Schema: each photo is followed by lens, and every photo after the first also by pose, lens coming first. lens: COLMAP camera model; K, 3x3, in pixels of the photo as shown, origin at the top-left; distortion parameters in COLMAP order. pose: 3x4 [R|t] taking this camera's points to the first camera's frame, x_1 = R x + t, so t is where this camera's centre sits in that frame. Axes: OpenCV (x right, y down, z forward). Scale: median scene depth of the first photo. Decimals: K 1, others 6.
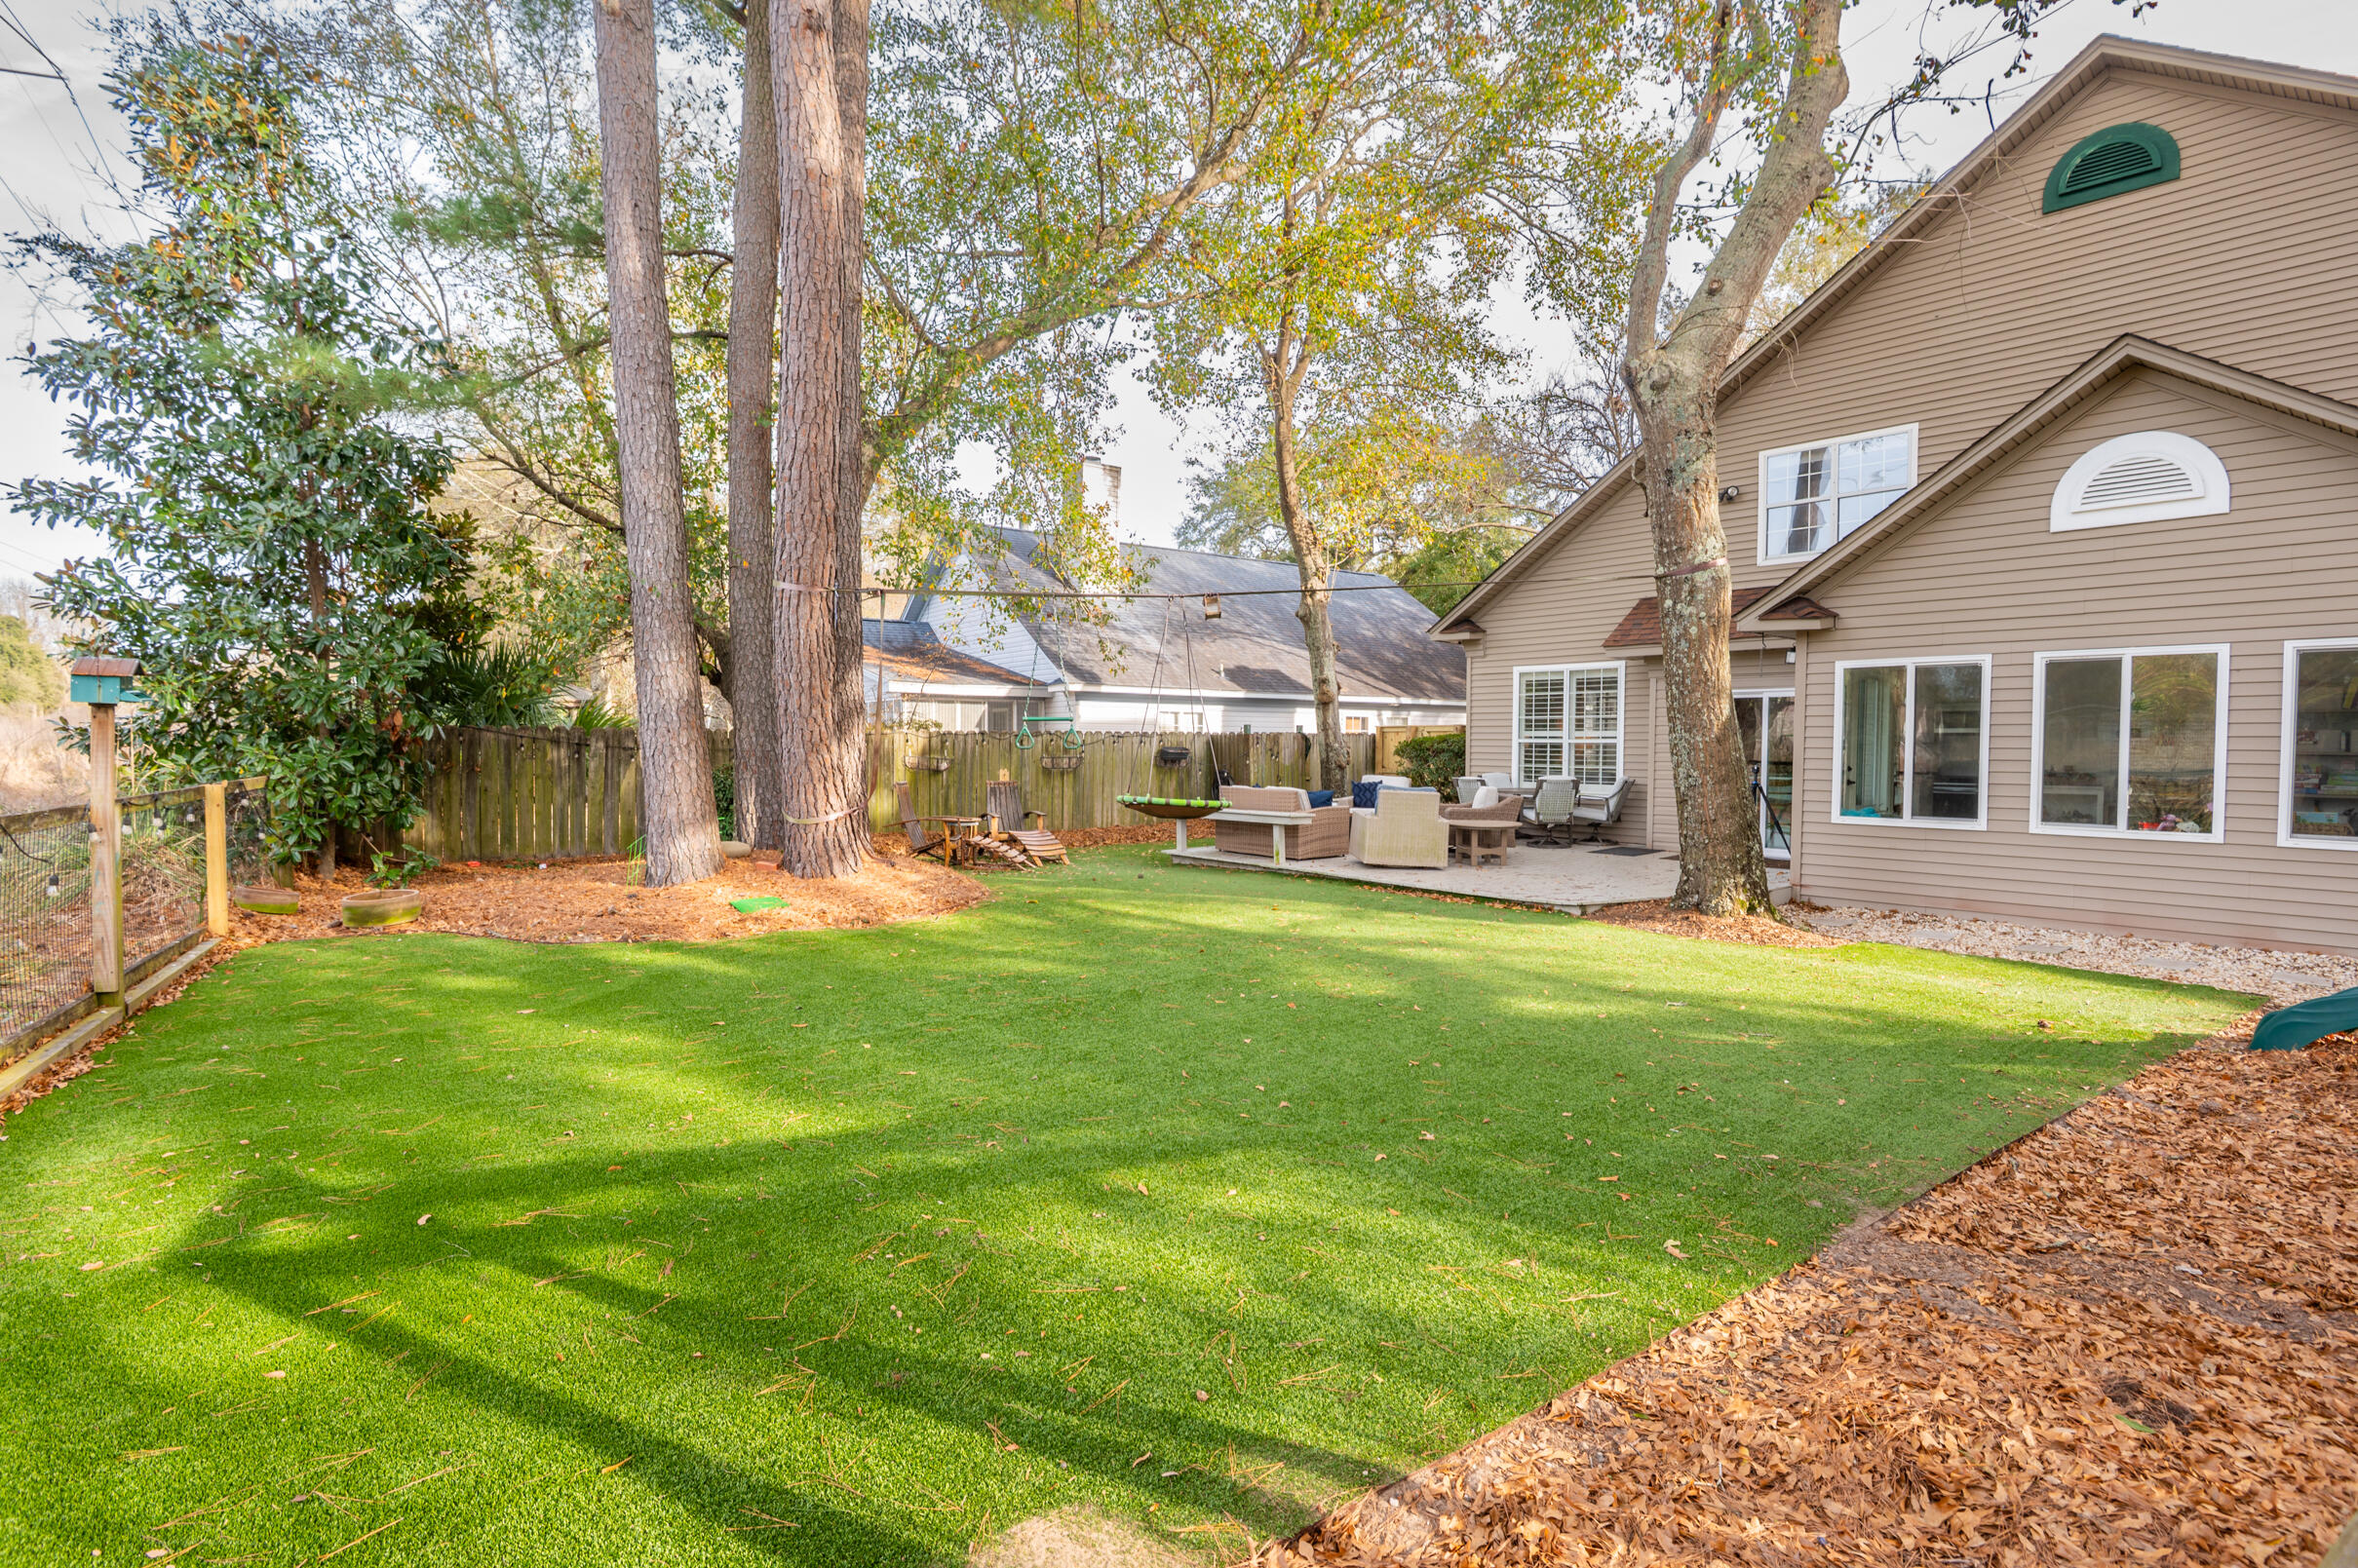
lens RADIAL K [[1075.3, 0, 1170.5], [0, 1075.3, 778.3], [0, 0, 1]] dist [-0.005296, -0.010090]
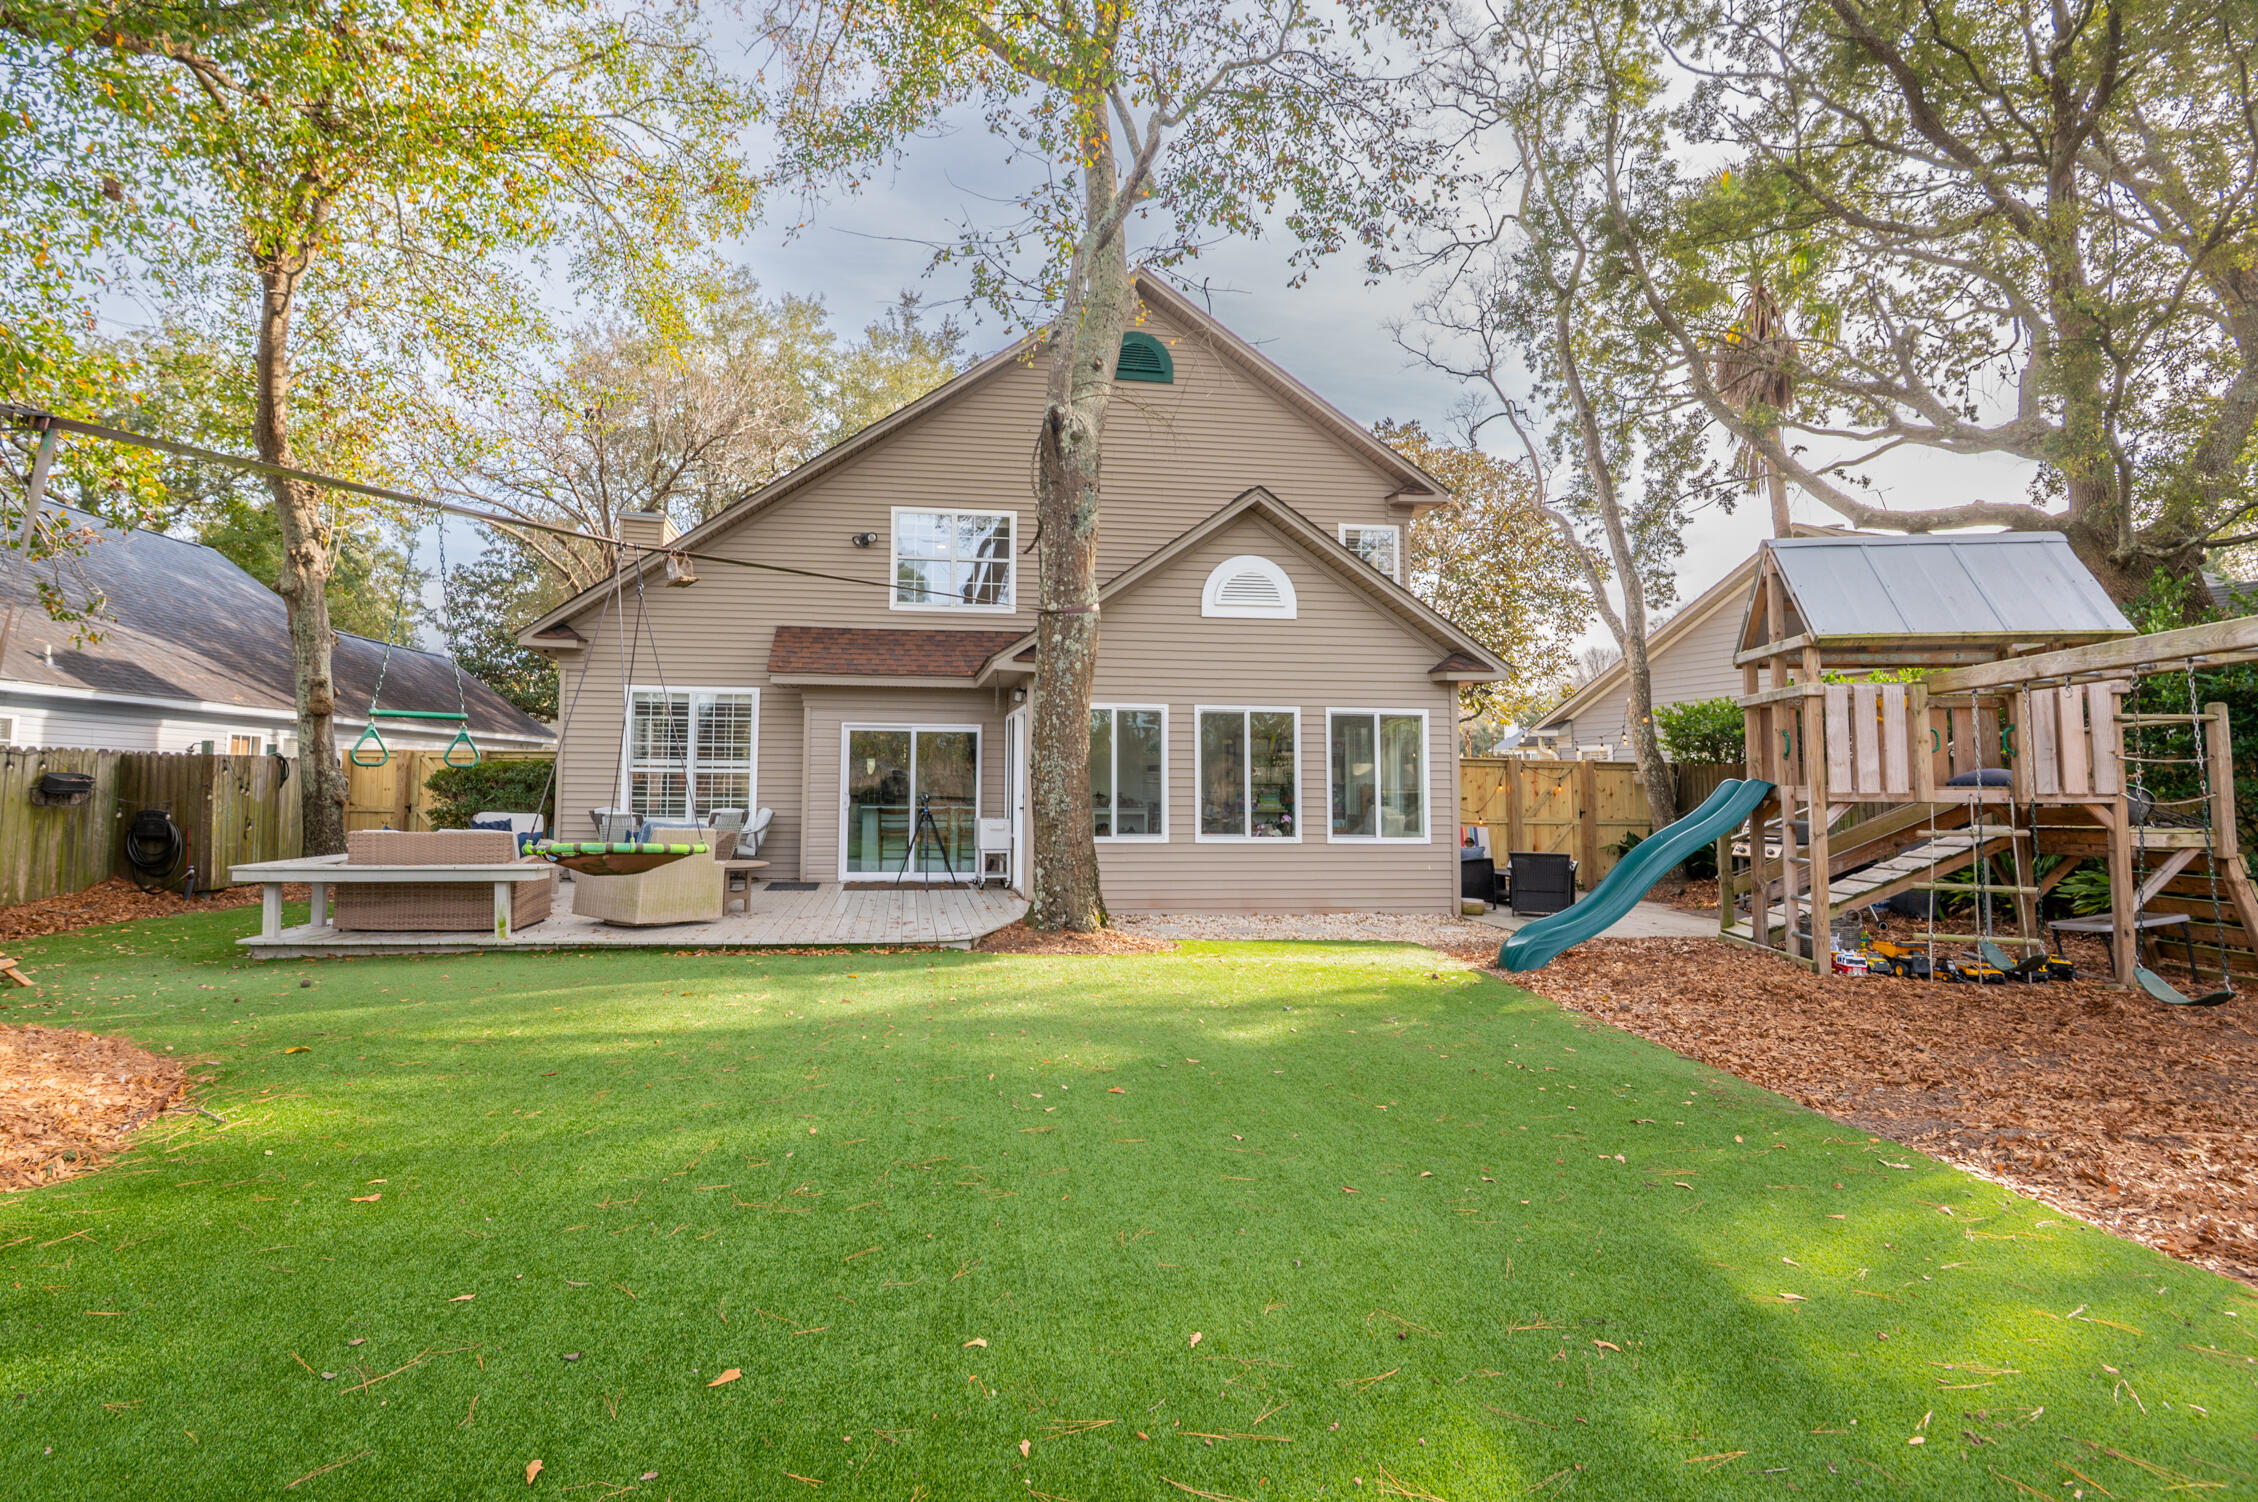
lens RADIAL K [[1118.5, 0, 992.4], [0, 1118.5, 702.6], [0, 0, 1]] dist [-0.011770, -0.000508]
pose [[0.550203, 0.063352, 0.832624, -0.447985], [0.022322, 0.995646, -0.090506, -0.001163], [-0.834733, 0.068382, 0.546393, 0.420604]]
